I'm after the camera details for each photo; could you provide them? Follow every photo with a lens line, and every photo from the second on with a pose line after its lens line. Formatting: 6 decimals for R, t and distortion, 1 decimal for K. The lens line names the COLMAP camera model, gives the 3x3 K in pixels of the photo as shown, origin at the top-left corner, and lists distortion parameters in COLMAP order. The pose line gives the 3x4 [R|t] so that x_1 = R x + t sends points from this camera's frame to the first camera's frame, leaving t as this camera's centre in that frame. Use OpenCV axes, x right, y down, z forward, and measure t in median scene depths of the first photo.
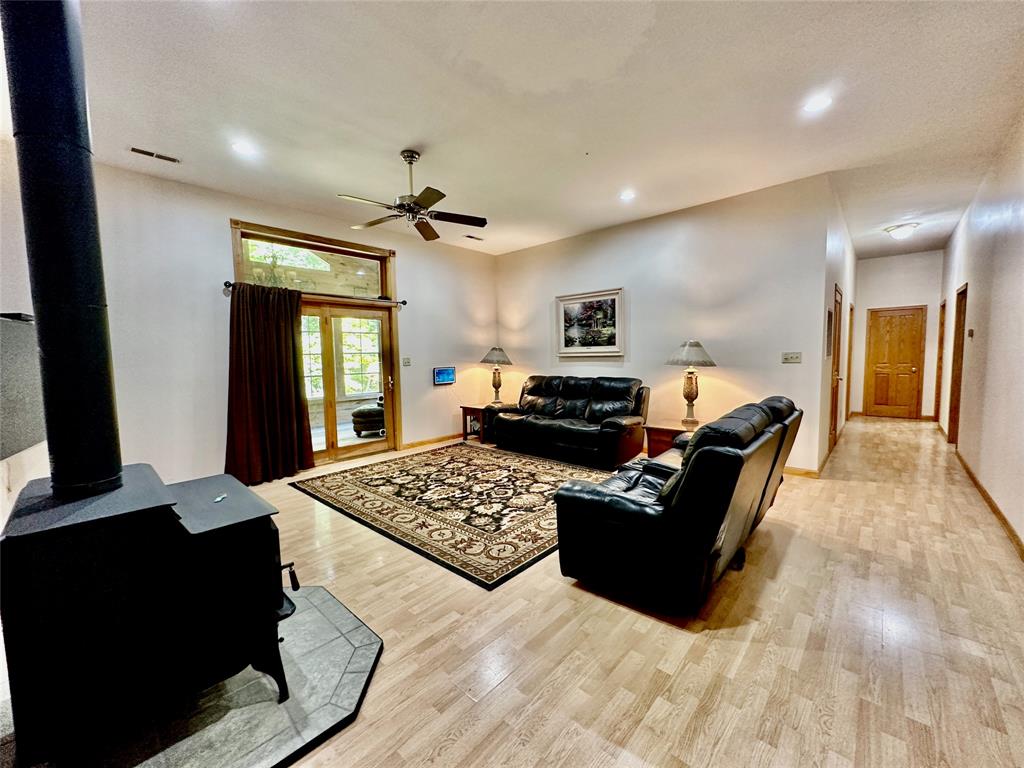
lens RADIAL K [[410.9, 0, 512.6], [0, 410.9, 383.7], [0, 0, 1]] dist [0.001570, 0.000023]
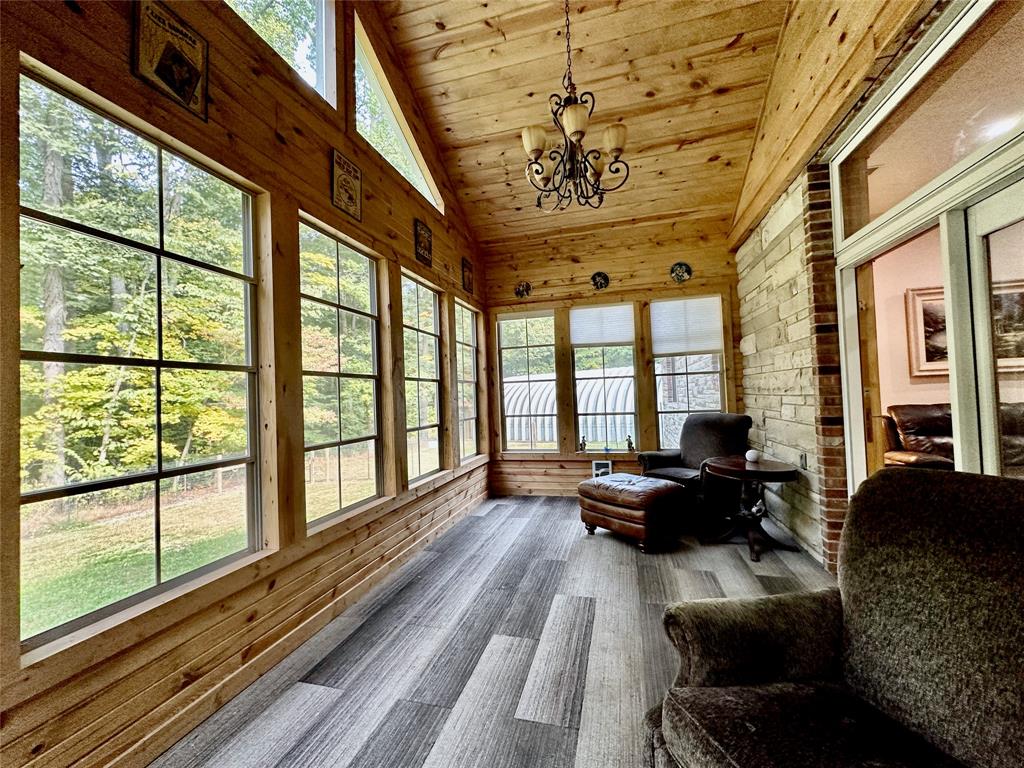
lens RADIAL K [[410.9, 0, 509.8], [0, 410.9, 385.8], [0, 0, 1]] dist [0.001570, 0.000023]
pose [[0.895167, 0.002567, 0.445723, -0.818460], [0.046150, 0.994075, -0.098411, -0.011782], [-0.443335, 0.108664, 0.889745, 0.703305]]
